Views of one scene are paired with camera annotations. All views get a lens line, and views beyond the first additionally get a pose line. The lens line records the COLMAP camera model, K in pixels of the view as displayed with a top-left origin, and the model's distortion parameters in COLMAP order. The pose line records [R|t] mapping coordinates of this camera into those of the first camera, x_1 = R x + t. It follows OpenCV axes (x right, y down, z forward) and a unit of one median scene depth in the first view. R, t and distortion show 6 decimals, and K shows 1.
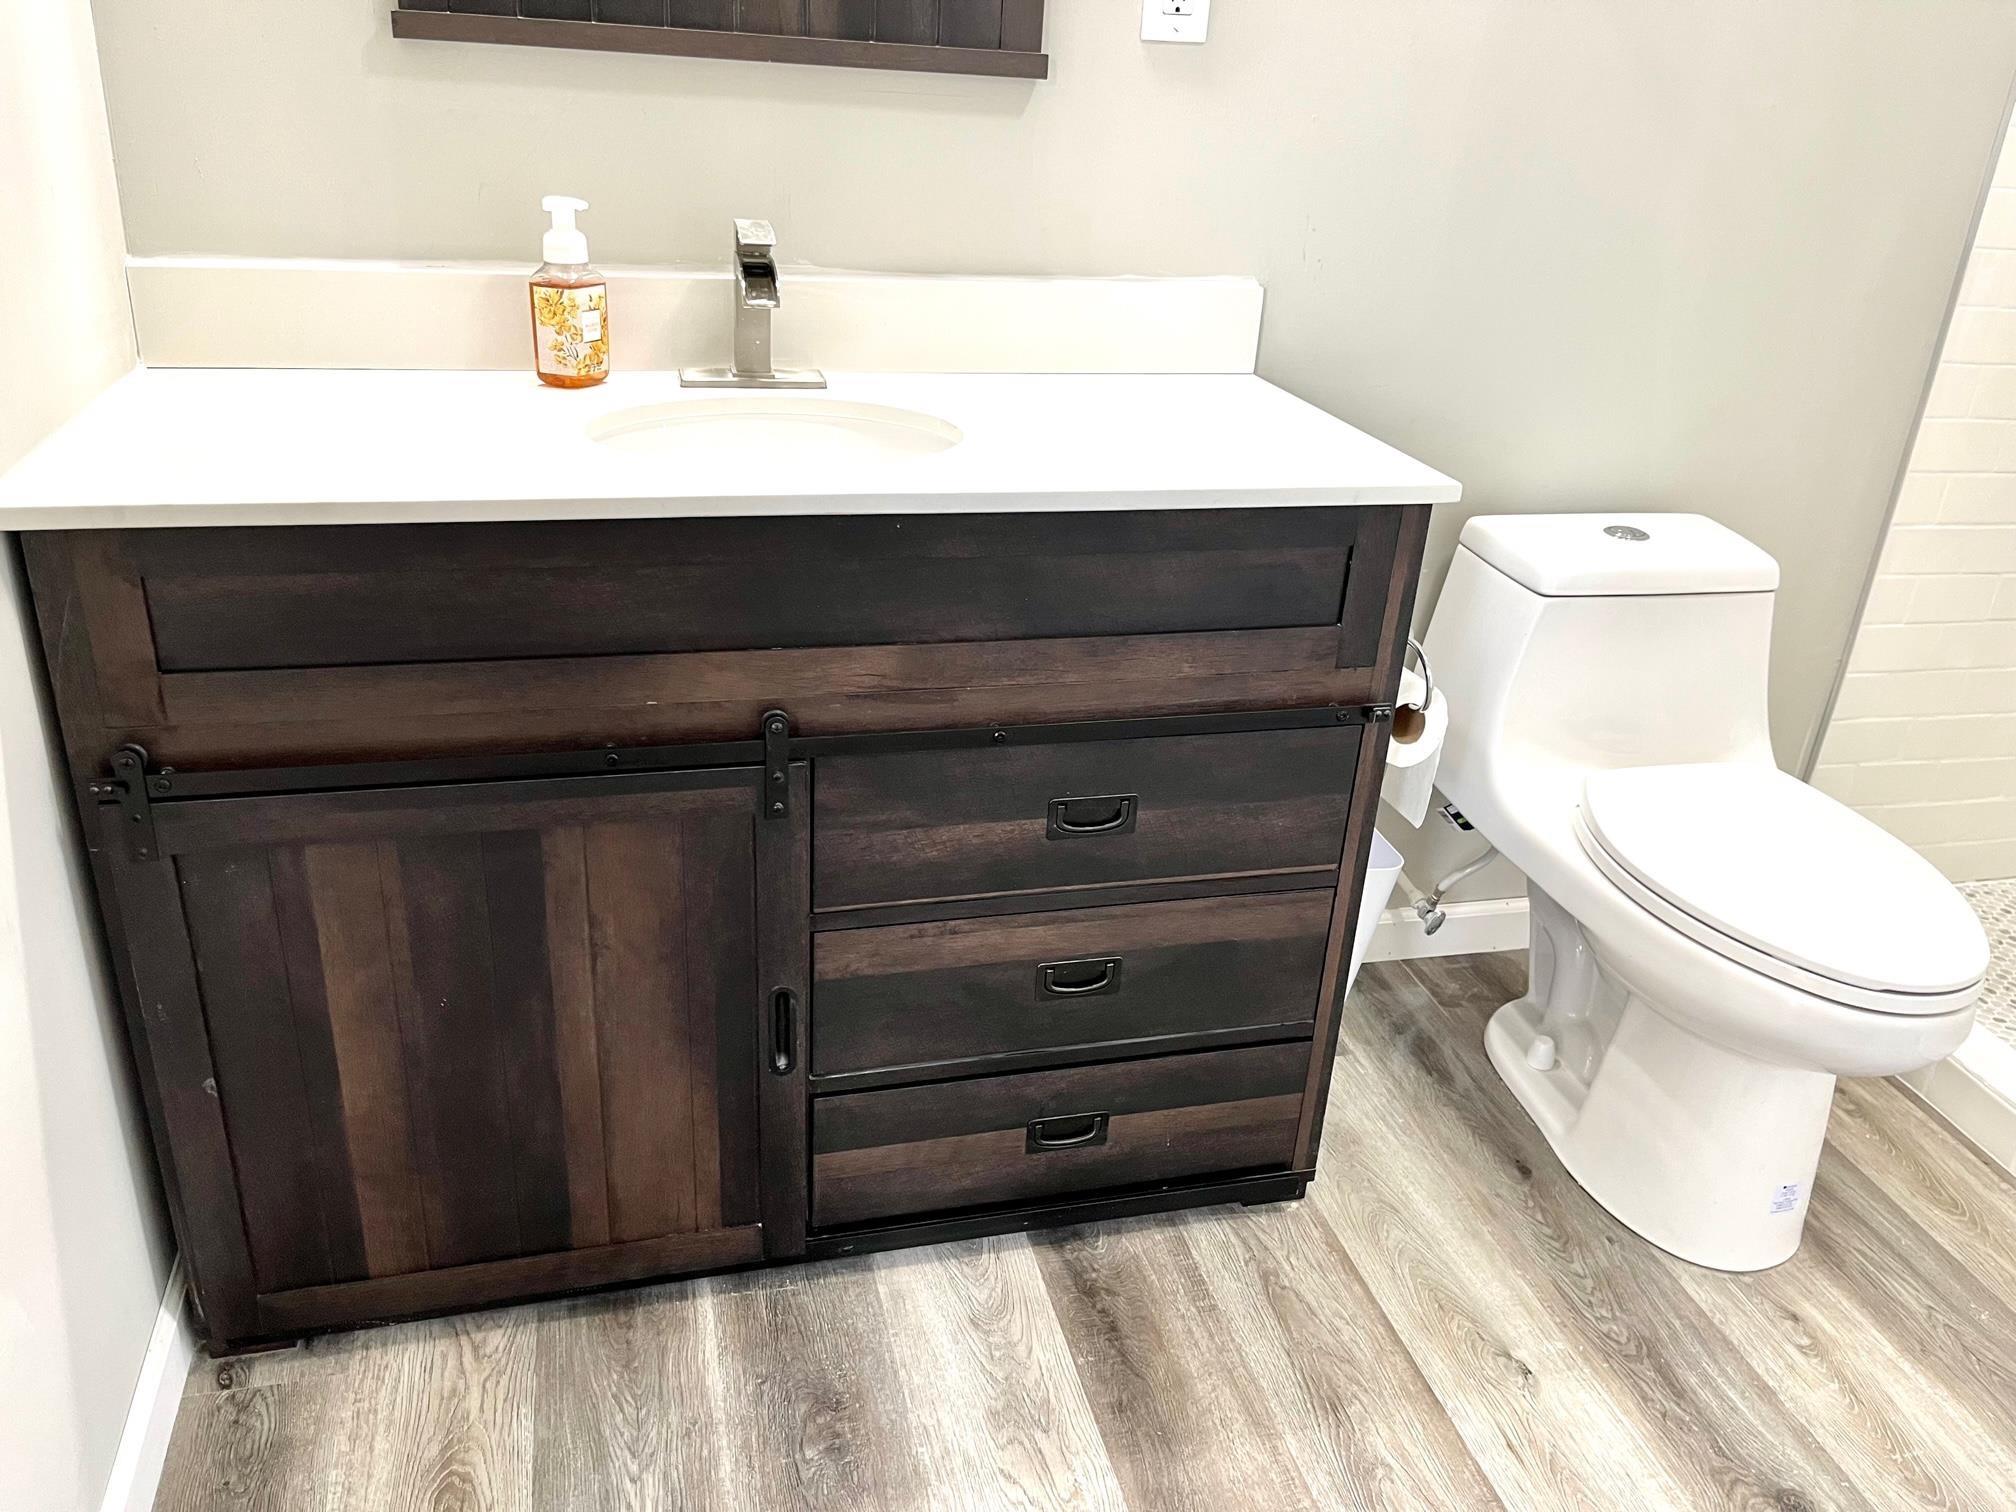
lens RADIAL K [[1522.7, 0, 1009.5], [0, 1522.7, 754.0], [0, 0, 1]] dist [0.064297, -0.084809]
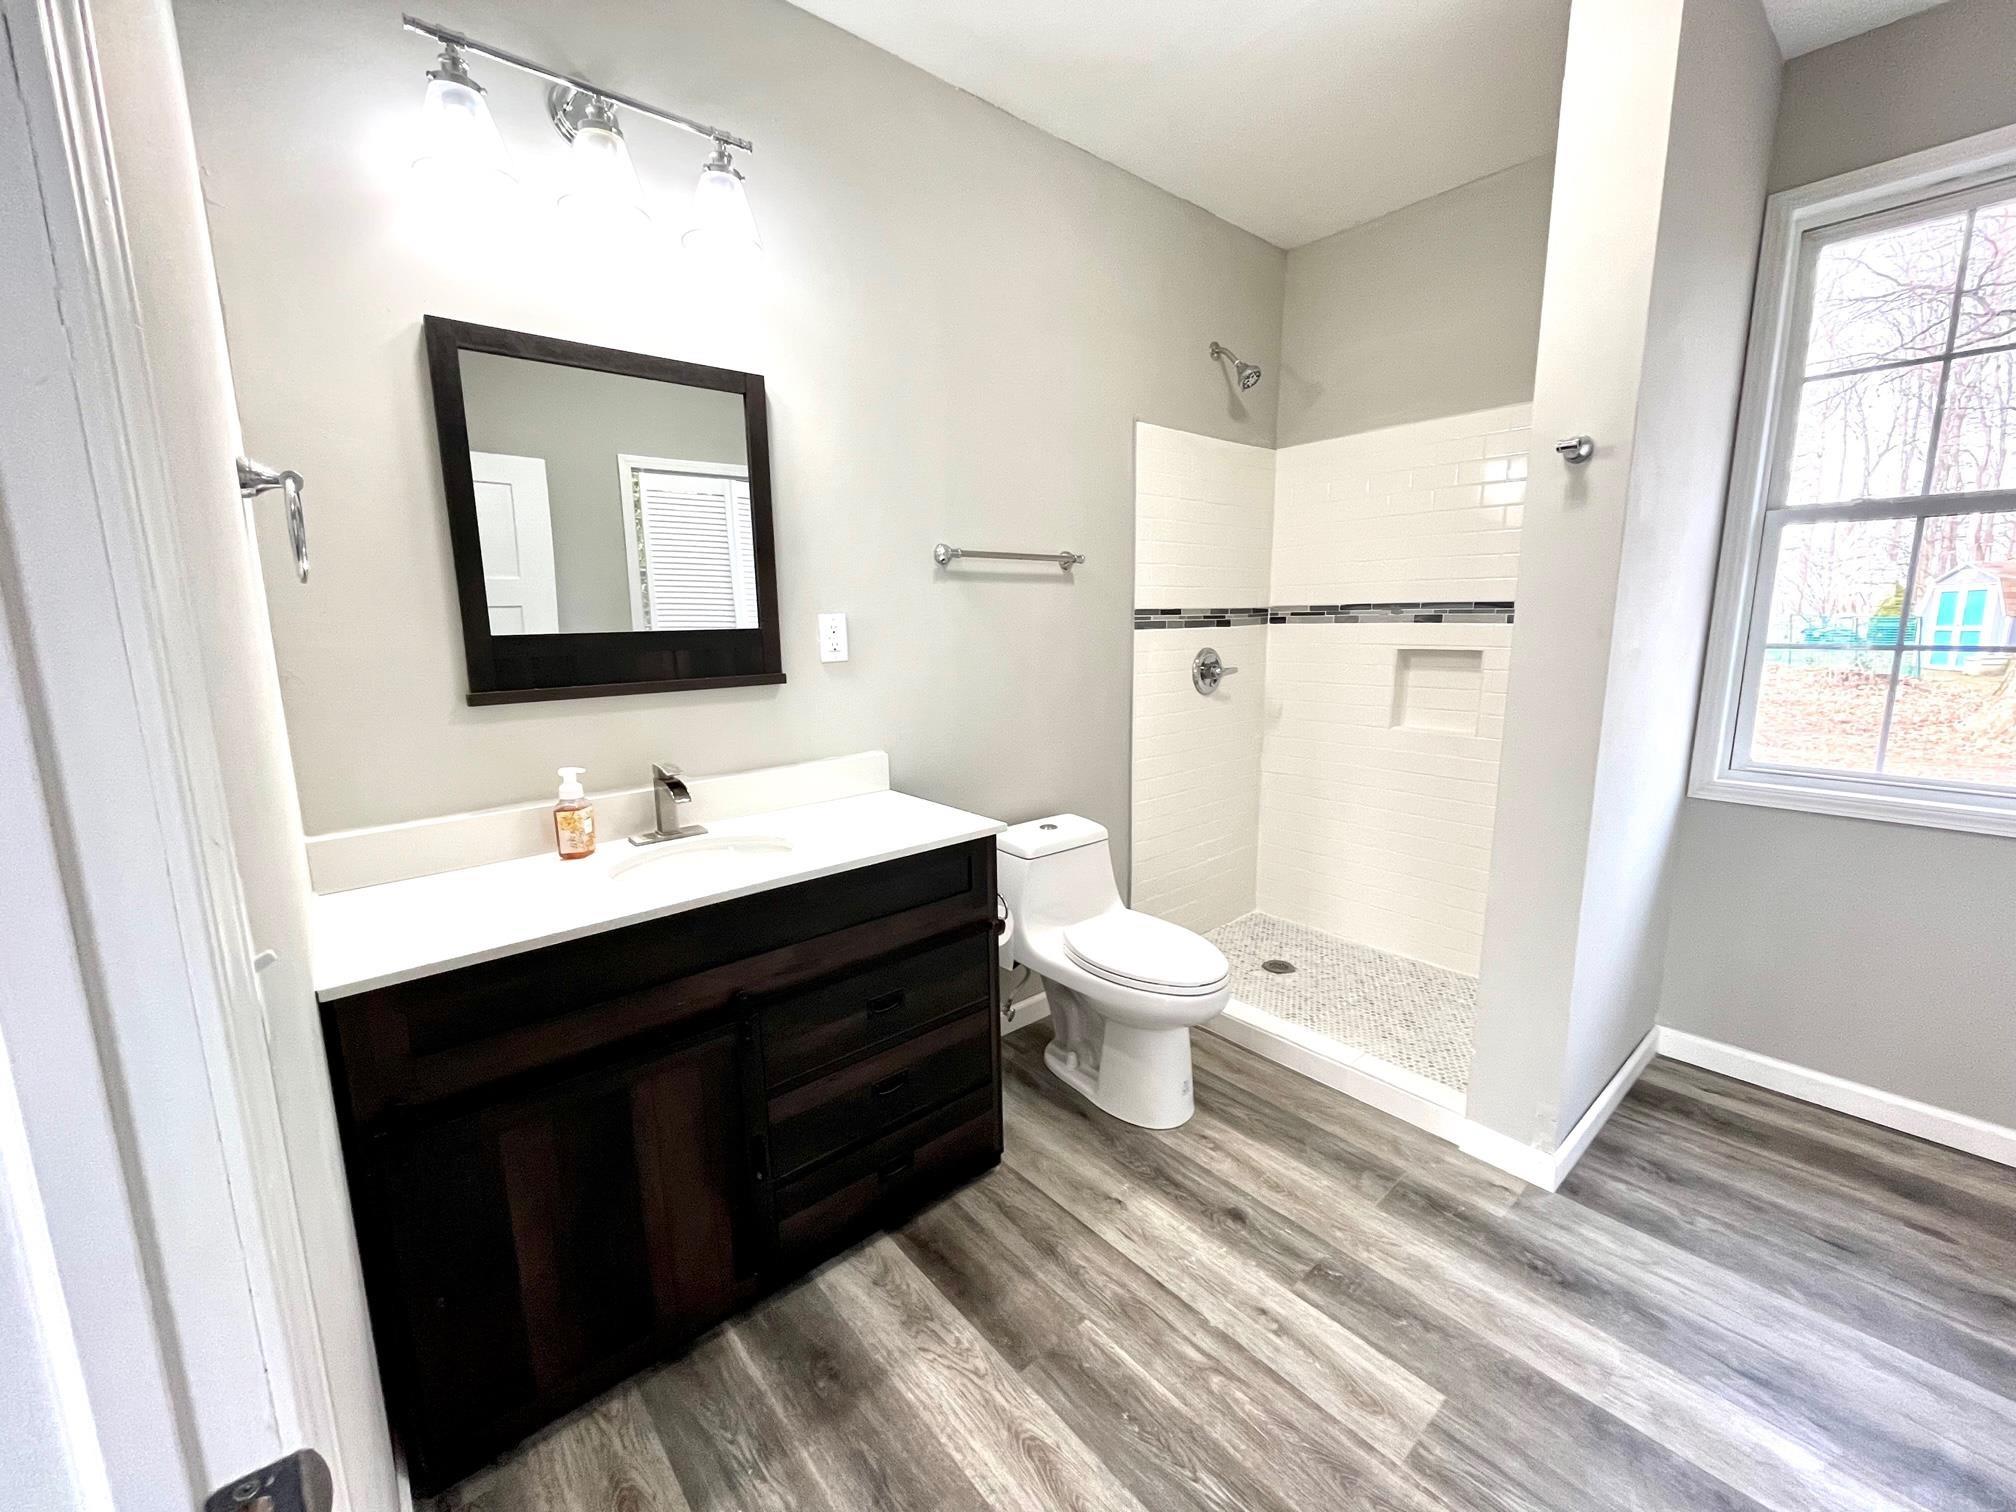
lens RADIAL K [[812.0, 0, 1005.5], [0, 812.0, 757.2], [0, 0, 1]] dist [-0.002874, 0.000244]
pose [[0.896937, -0.150670, 0.415695, -0.207114], [0.248346, 0.949513, -0.191699, -0.025521], [-0.365824, 0.275178, 0.889072, -0.161983]]
